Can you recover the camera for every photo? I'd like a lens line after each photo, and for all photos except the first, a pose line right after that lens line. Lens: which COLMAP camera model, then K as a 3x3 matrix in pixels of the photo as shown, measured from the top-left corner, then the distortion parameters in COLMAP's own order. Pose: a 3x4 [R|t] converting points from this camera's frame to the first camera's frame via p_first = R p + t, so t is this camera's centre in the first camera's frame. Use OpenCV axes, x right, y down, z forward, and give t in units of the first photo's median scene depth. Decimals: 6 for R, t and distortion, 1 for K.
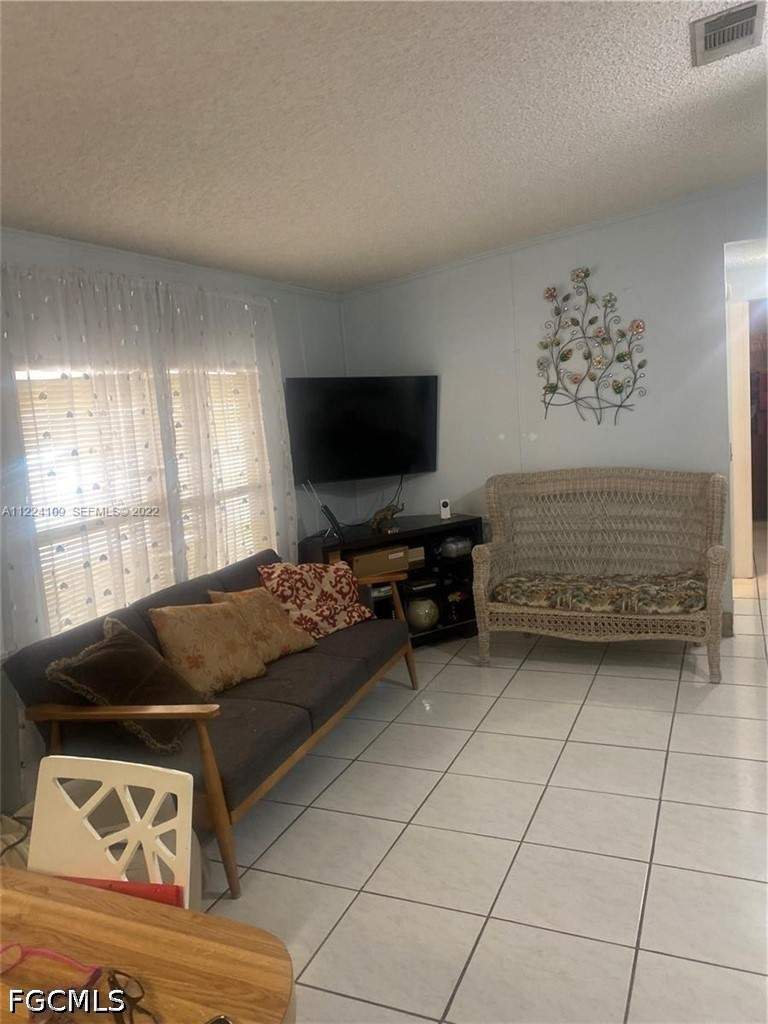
lens RADIAL K [[767.7, 0, 384.0], [0, 767.7, 512.0], [0, 0, 1]] dist [0.105720, -0.122181]
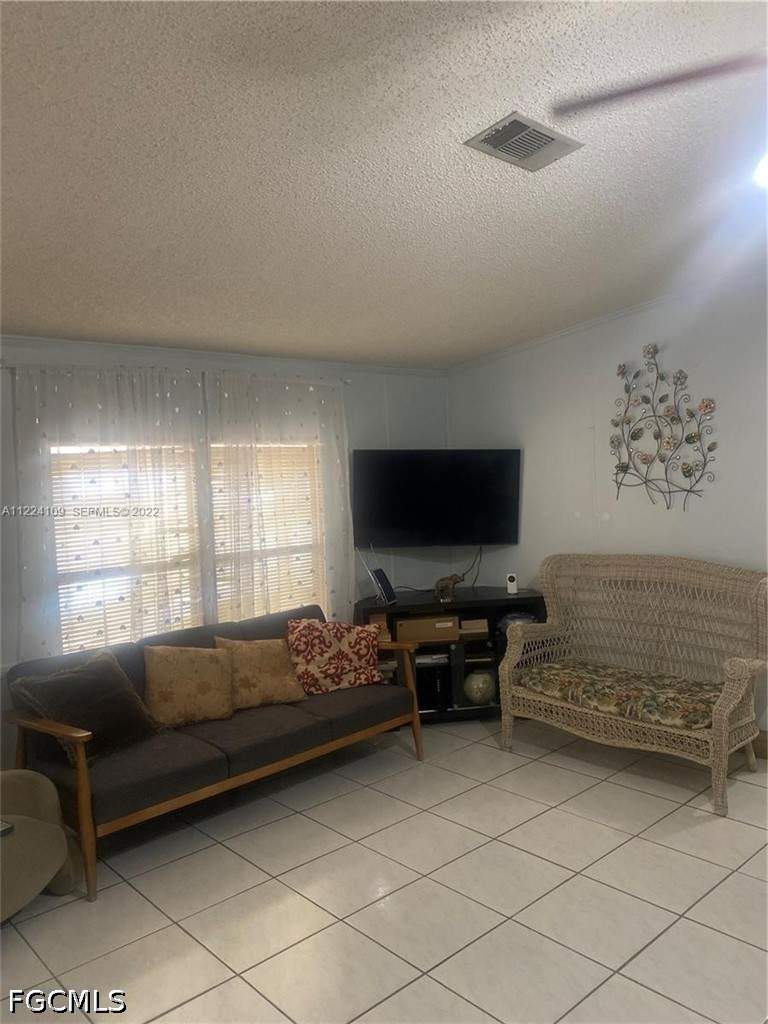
lens RADIAL K [[767.7, 0, 384.0], [0, 767.7, 512.0], [0, 0, 1]] dist [0.105720, -0.122181]
pose [[0.920833, 0.061023, -0.385154, 0.358658], [-0.086260, 0.995088, -0.048574, -0.039452], [0.380298, 0.077952, 0.921573, 0.021335]]
